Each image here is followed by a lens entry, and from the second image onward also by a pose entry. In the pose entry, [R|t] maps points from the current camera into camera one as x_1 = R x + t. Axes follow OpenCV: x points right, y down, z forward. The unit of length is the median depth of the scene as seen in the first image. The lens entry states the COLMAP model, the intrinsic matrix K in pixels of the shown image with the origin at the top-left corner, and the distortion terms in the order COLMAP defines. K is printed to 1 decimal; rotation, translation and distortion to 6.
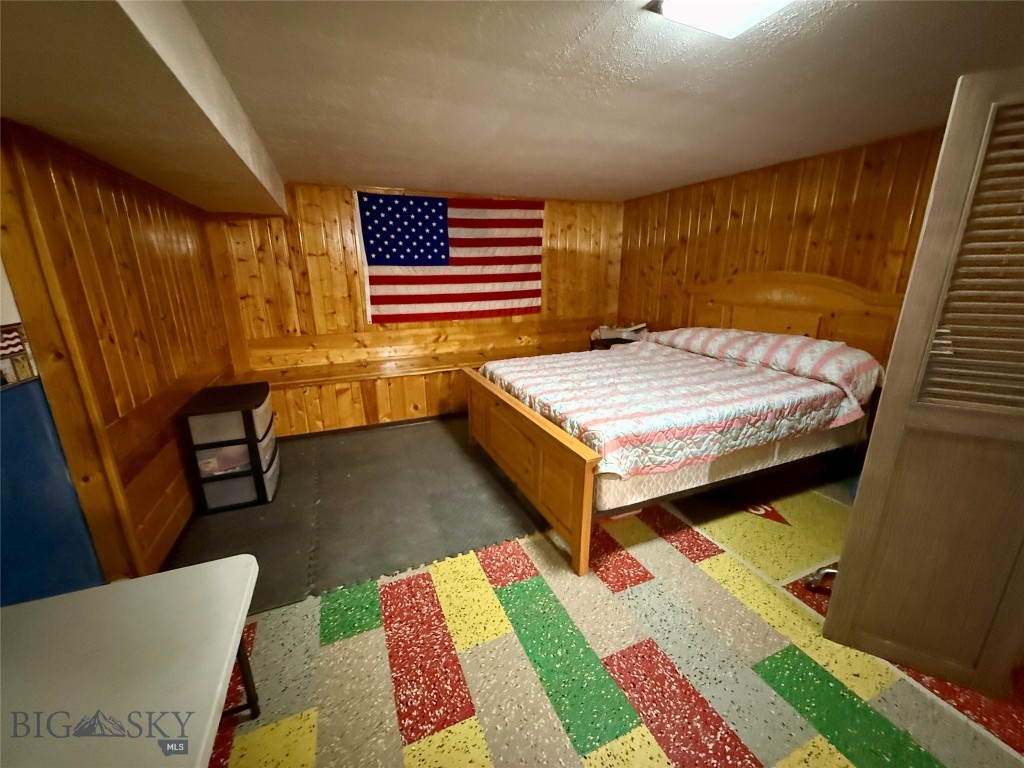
lens RADIAL K [[409.6, 0, 508.8], [0, 409.6, 373.4], [0, 0, 1]] dist [0.002930, -0.000749]
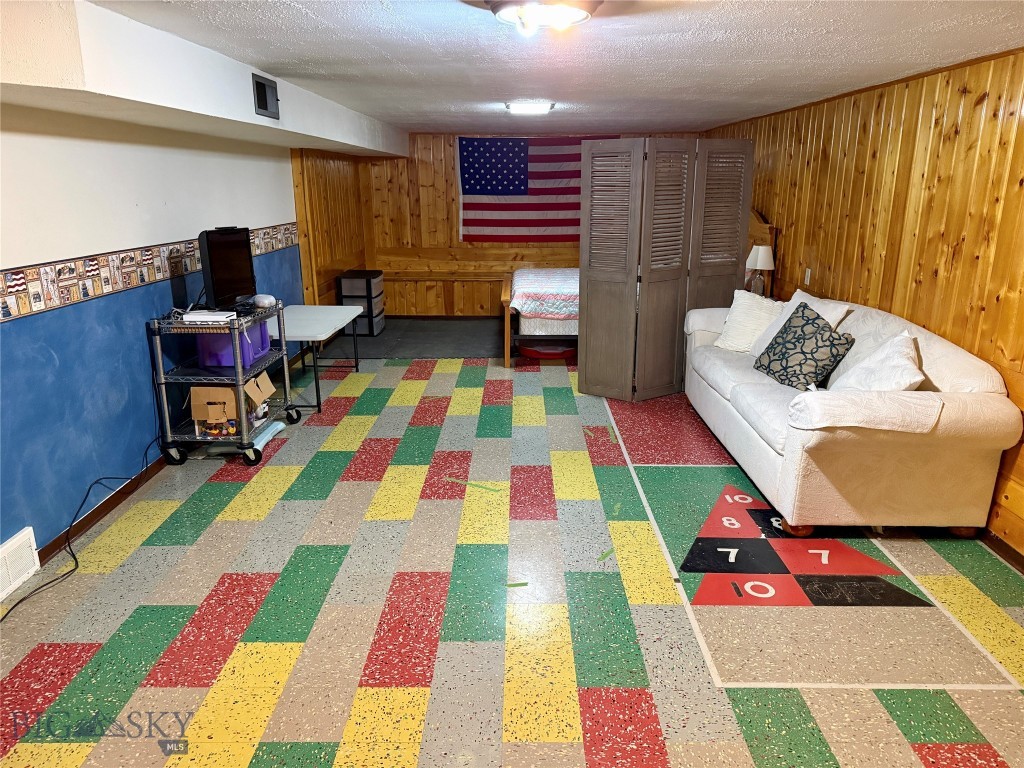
lens RADIAL K [[717.8, 0, 514.3], [0, 717.8, 389.3], [0, 0, 1]] dist [0.076734, -0.102876]
pose [[0.917190, 0.119836, -0.380004, 0.726871], [-0.107508, 0.992759, 0.053588, 0.199053], [0.383674, -0.008297, 0.923431, -1.010270]]
